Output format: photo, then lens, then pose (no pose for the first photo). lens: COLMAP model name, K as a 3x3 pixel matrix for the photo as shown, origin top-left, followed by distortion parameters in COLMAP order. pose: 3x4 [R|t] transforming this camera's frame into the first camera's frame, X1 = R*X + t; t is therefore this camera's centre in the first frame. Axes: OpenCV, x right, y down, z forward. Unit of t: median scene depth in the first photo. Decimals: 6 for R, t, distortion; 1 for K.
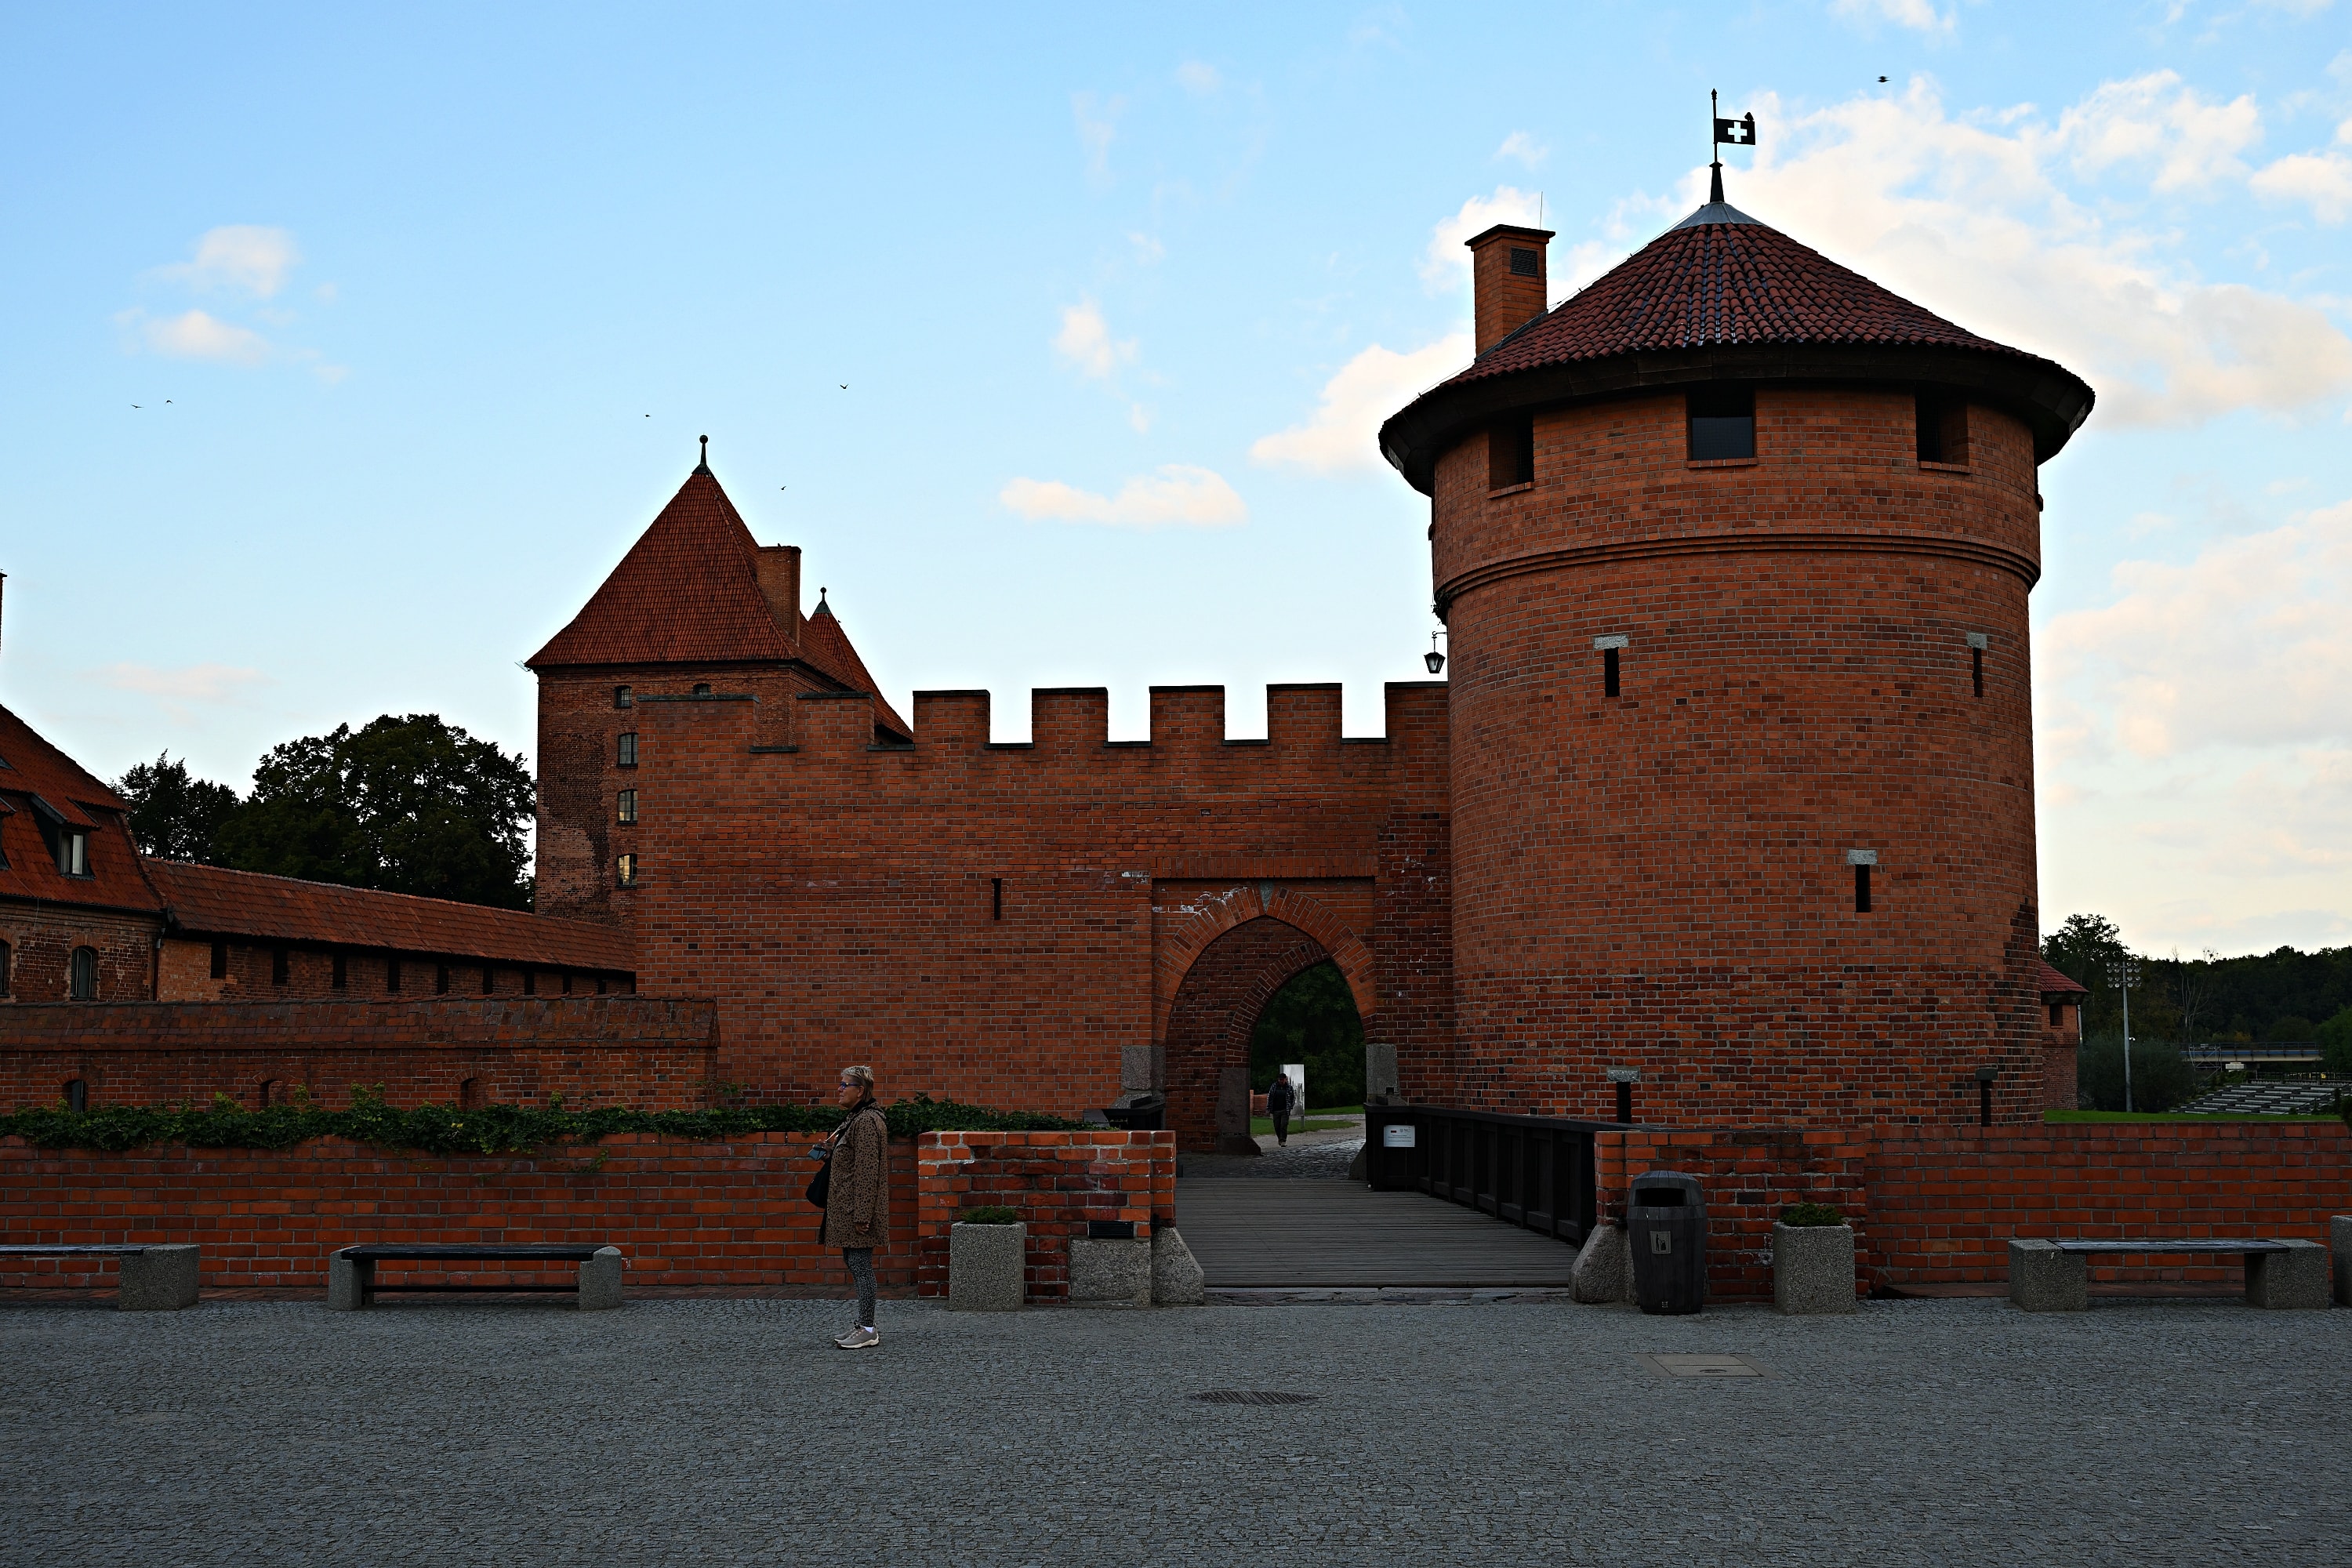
lens RADIAL K [[2649.5, 0, 1172.2], [0, 2649.5, 798.5], [0, 0, 1]] dist [-0.004586, 0.000000]
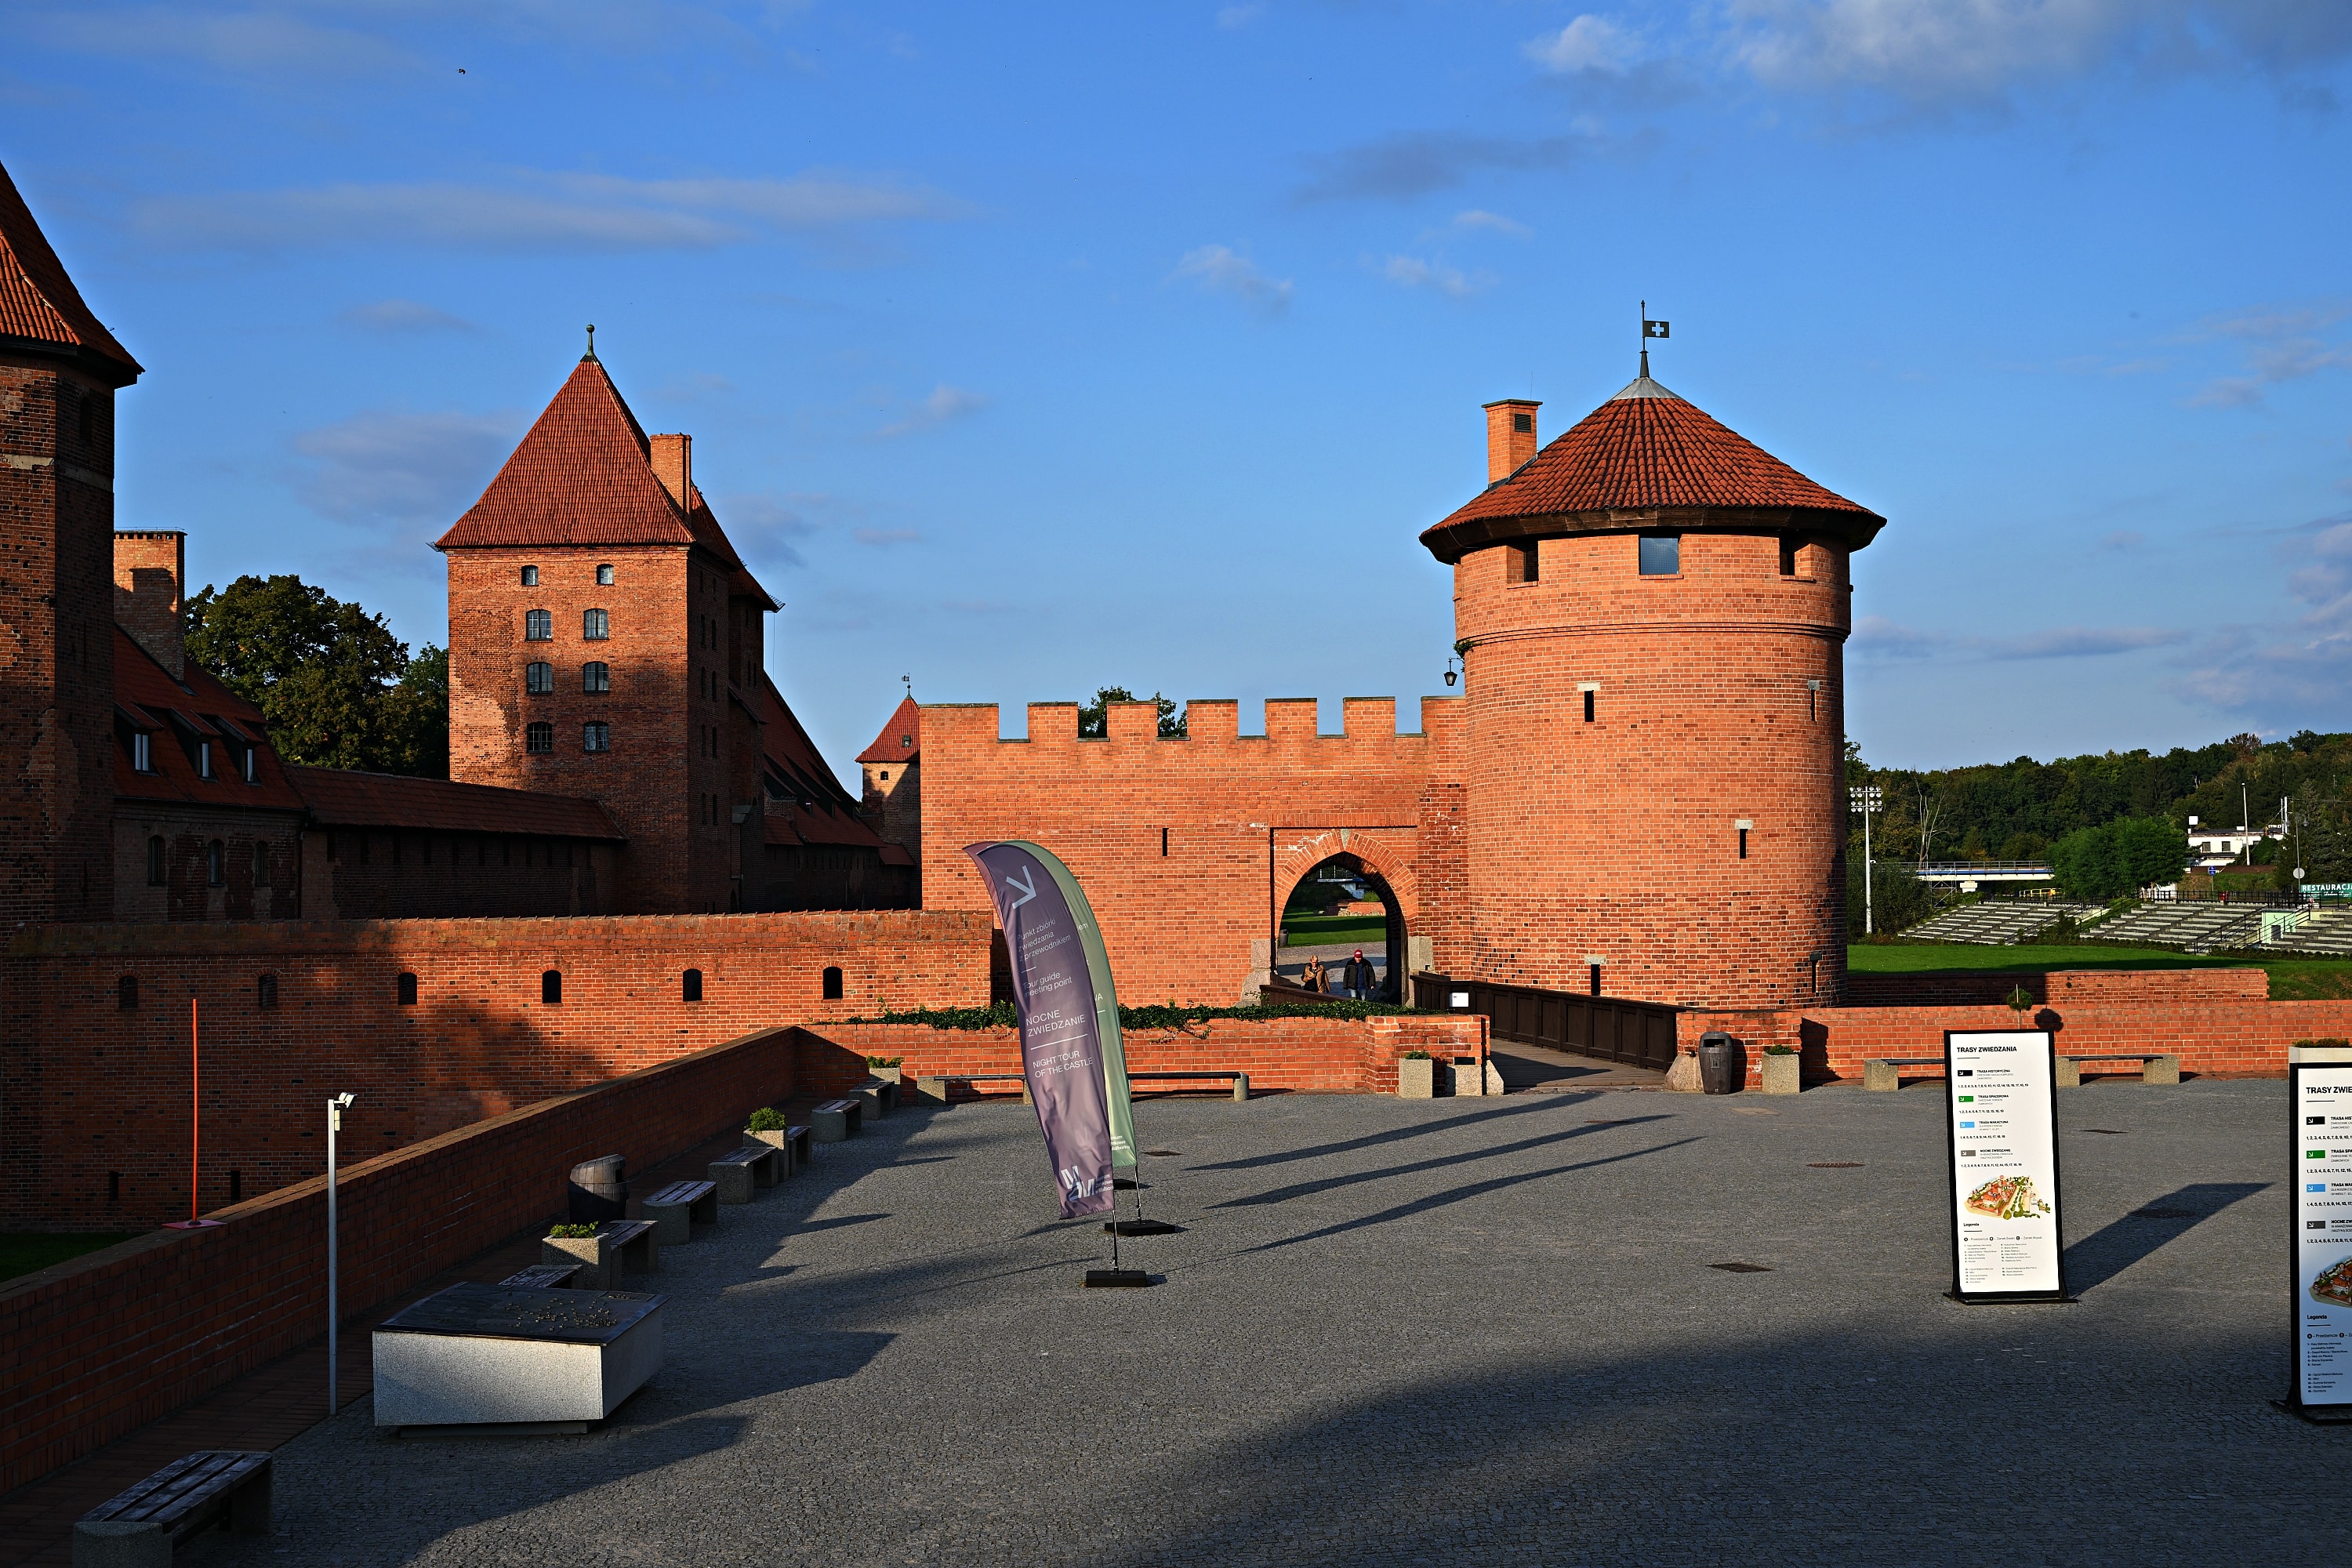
lens RADIAL K [[2852.0, 0, 1169.2], [0, 2852.0, 787.8], [0, 0, 1]] dist [-0.019159, 0.000000]
pose [[0.994344, -0.004531, 0.106106, -0.235098], [-0.002608, 0.997746, 0.067050, -0.100164], [-0.106171, -0.066947, 0.992092, -0.591490]]
